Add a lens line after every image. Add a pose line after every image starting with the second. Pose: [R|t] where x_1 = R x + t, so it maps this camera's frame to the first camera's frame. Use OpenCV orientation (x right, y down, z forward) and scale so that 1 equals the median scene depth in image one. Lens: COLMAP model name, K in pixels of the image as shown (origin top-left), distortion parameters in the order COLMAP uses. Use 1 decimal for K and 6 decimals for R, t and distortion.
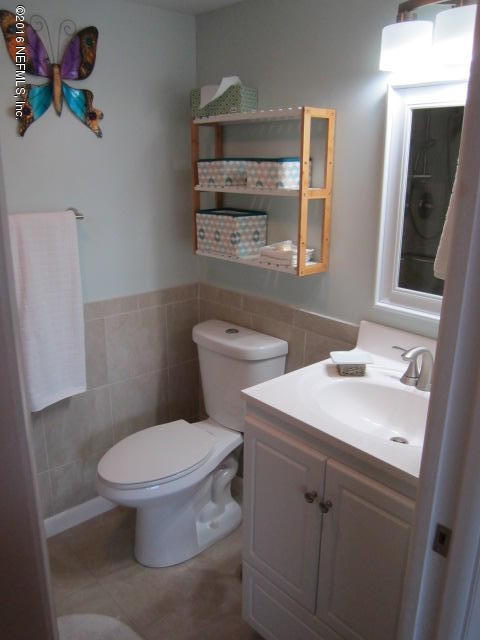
lens RADIAL K [[523.2, 0, 239.0], [0, 523.2, 318.6], [0, 0, 1]] dist [-0.070031, 0.045111]
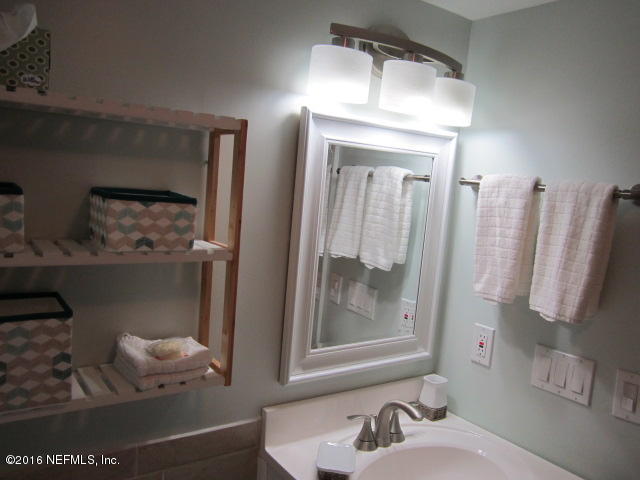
lens RADIAL K [[523.2, 0, 316.9], [0, 523.2, 238.8], [0, 0, 1]] dist [-0.070031, 0.045111]
pose [[0.107010, -0.105750, 0.988618, -0.449534], [0.216449, 0.972957, 0.080646, -0.270388], [-0.970412, 0.205355, 0.127006, 0.776865]]
